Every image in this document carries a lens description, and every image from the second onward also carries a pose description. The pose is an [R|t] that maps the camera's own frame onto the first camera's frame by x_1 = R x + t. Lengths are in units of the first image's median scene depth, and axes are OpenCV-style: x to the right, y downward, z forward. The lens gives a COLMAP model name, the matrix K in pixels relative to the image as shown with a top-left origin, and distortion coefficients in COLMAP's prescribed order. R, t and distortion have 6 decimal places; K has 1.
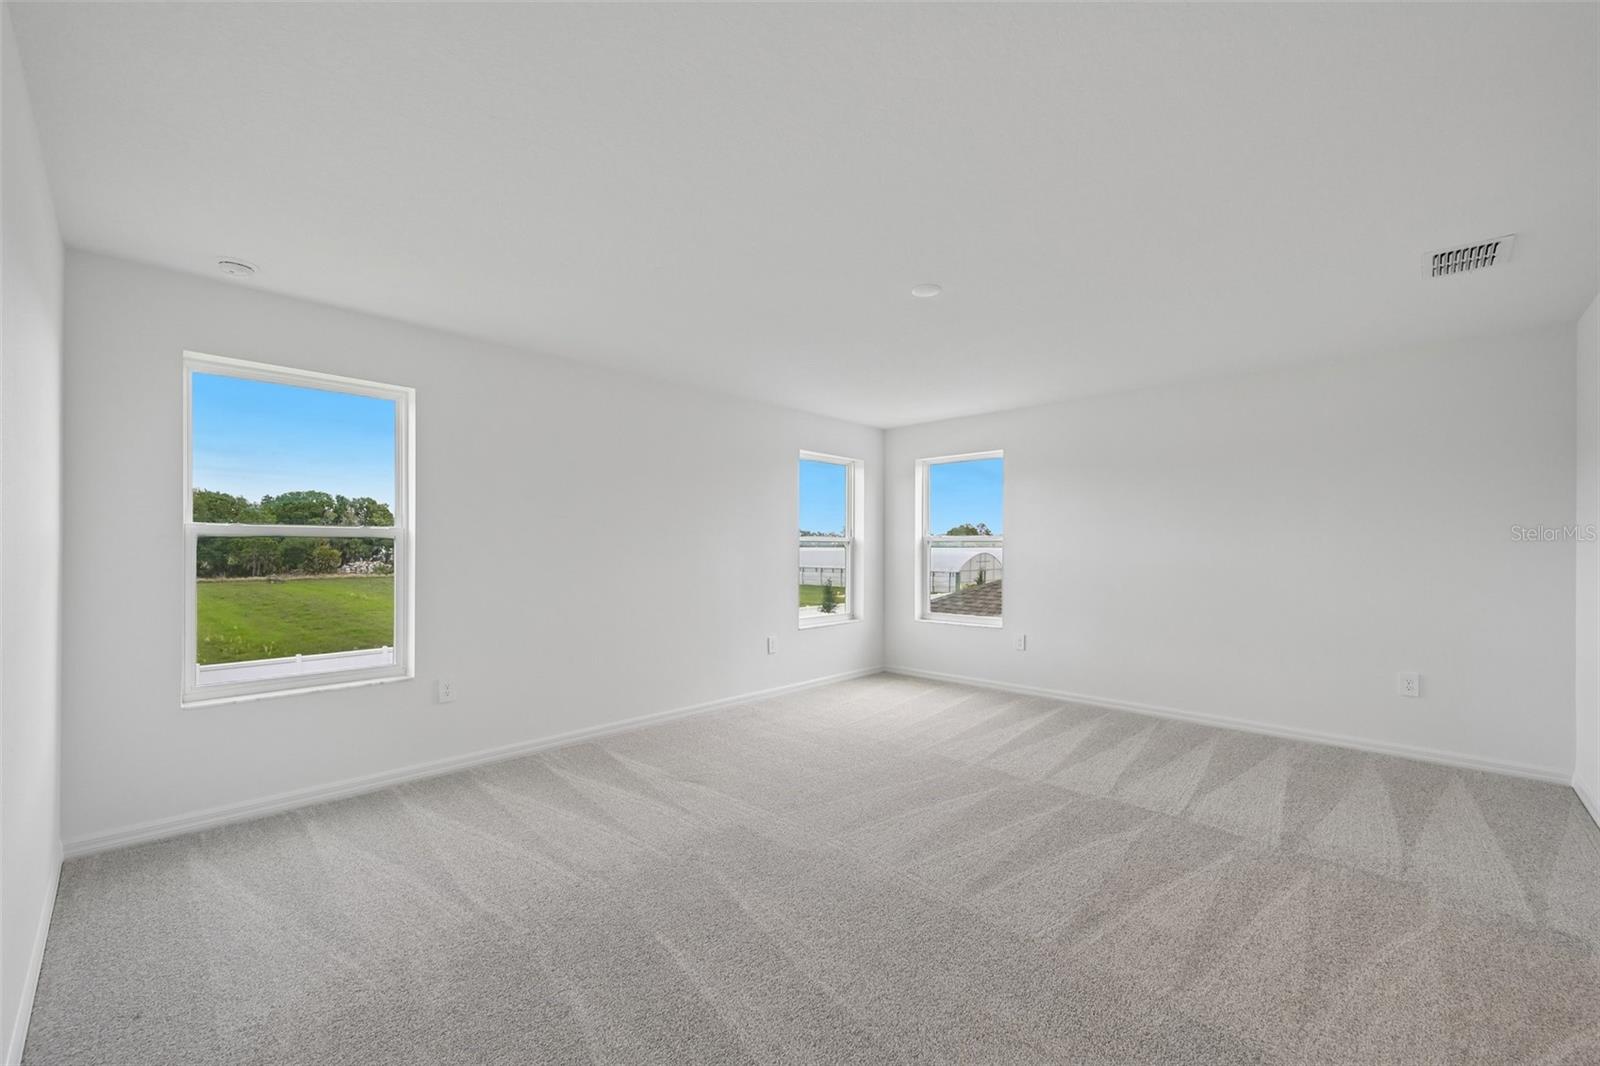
lens RADIAL K [[643.9, 0, 813.0], [0, 643.9, 547.0], [0, 0, 1]] dist [0.001877, -0.000286]
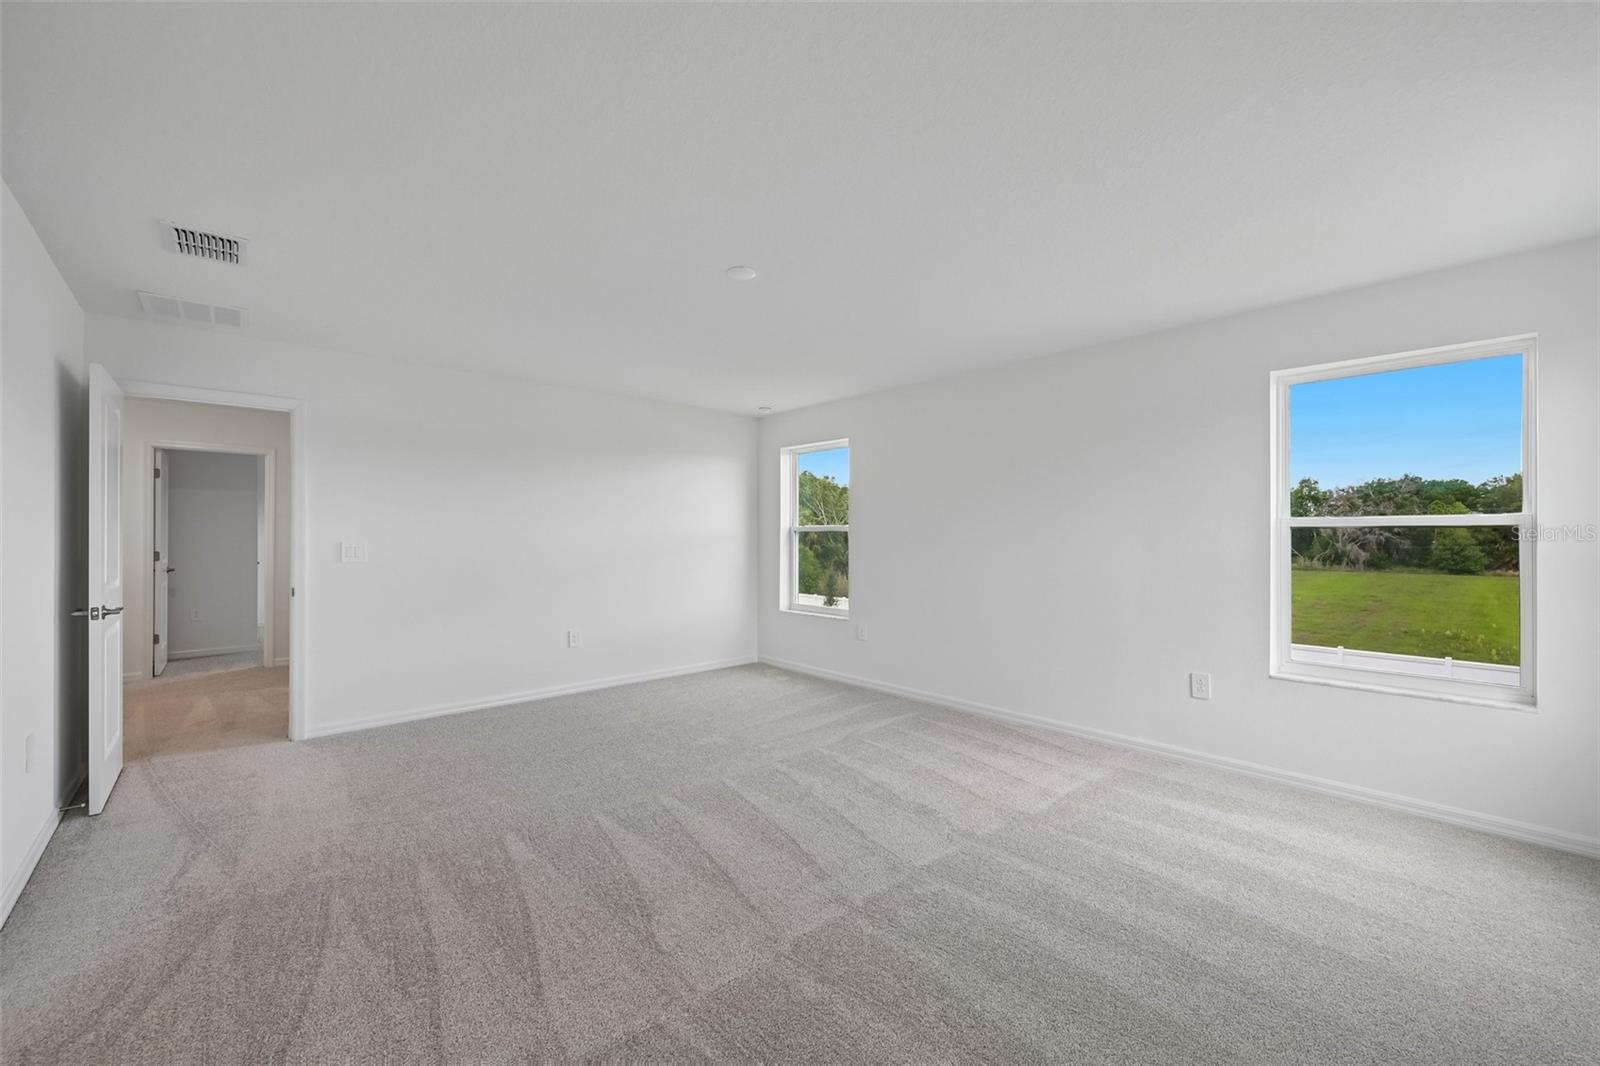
lens RADIAL K [[643.9, 0, 812.3], [0, 643.9, 528.8], [0, 0, 1]] dist [0.001877, -0.000286]
pose [[-0.057669, -0.010335, -0.998282, 0.220439], [-0.003148, 0.999943, -0.010171, -0.000762], [0.998331, 0.002556, -0.057698, 0.225553]]
